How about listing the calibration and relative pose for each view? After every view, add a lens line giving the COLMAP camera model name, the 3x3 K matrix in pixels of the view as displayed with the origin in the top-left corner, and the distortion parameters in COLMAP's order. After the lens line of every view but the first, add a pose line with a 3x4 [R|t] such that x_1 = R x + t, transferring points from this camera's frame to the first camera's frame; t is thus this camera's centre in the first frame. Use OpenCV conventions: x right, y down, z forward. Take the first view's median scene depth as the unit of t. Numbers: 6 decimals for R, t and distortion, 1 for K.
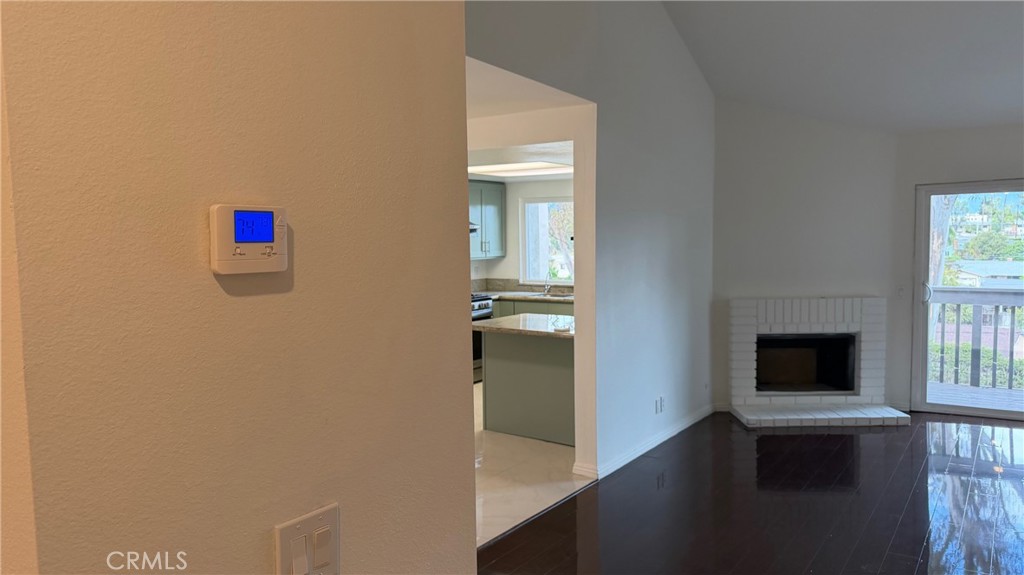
lens RADIAL K [[736.4, 0, 512.5], [0, 736.4, 285.2], [0, 0, 1]] dist [0.318667, 0.000087]
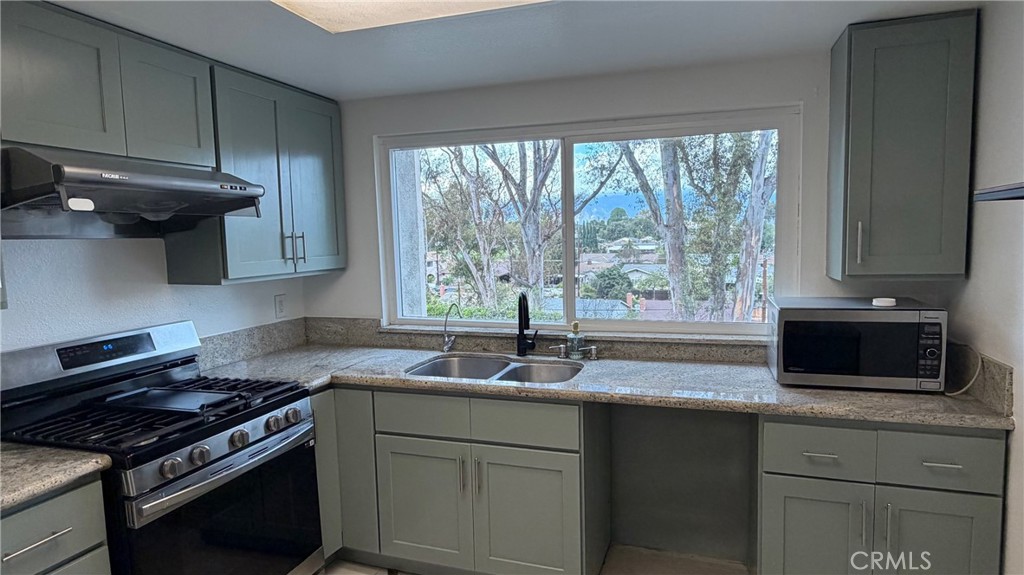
lens RADIAL K [[569.6, 0, 508.5], [0, 569.6, 289.8], [0, 0, 1]] dist [0.000535, 0.000048]
pose [[0.966560, -0.038114, 0.253592, -0.002825], [0.033920, 0.999206, 0.020893, -0.031211], [-0.254187, -0.011593, 0.967086, 0.663562]]
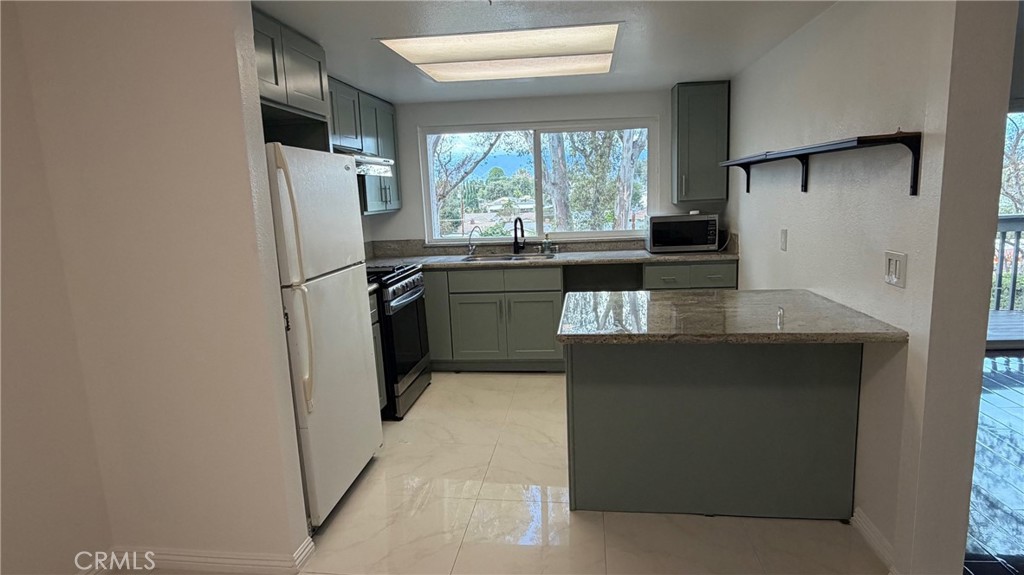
lens RADIAL K [[567.1, 0, 512.0], [0, 567.1, 287.5], [0, 0, 1]] dist [-0.000375, -0.000379]
pose [[0.889330, -0.102568, 0.445614, -0.175474], [0.066388, 0.993155, 0.096103, -0.008943], [-0.452421, -0.055884, 0.890052, 0.466337]]
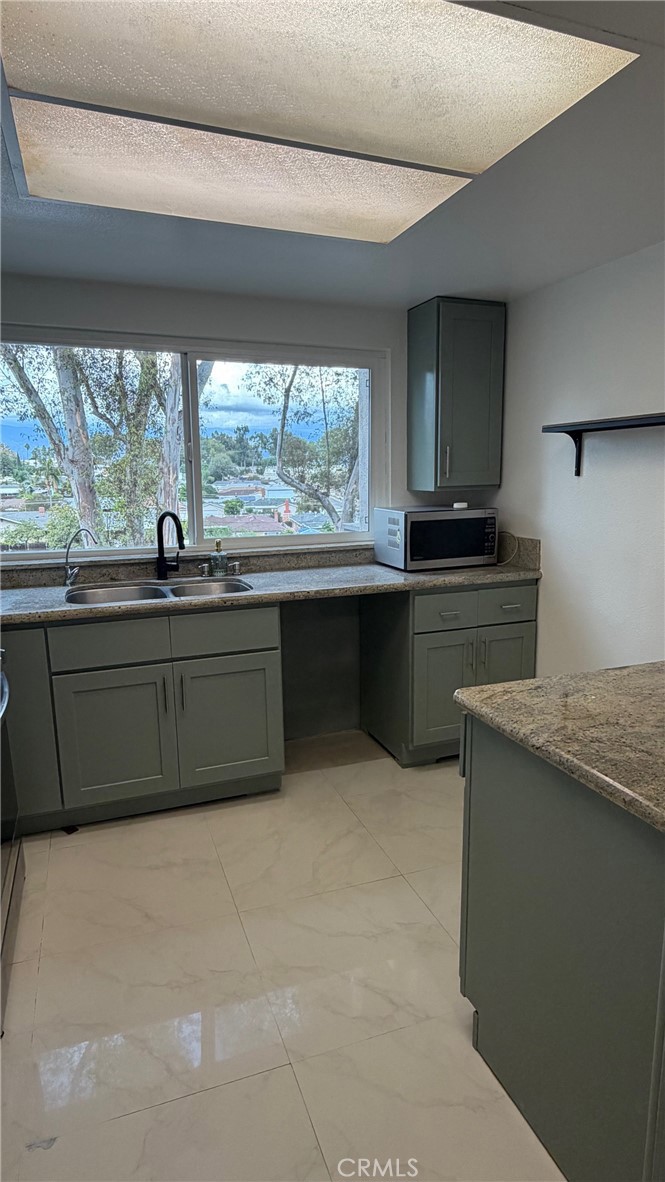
lens RADIAL K [[657.5, 0, 333.1], [0, 657.5, 589.5], [0, 0, 1]] dist [0.000535, 0.000048]
pose [[0.578390, -0.145558, 0.802669, -0.148086], [0.065913, 0.989074, 0.131866, -0.022939], [-0.813093, -0.023363, 0.581664, 0.688398]]
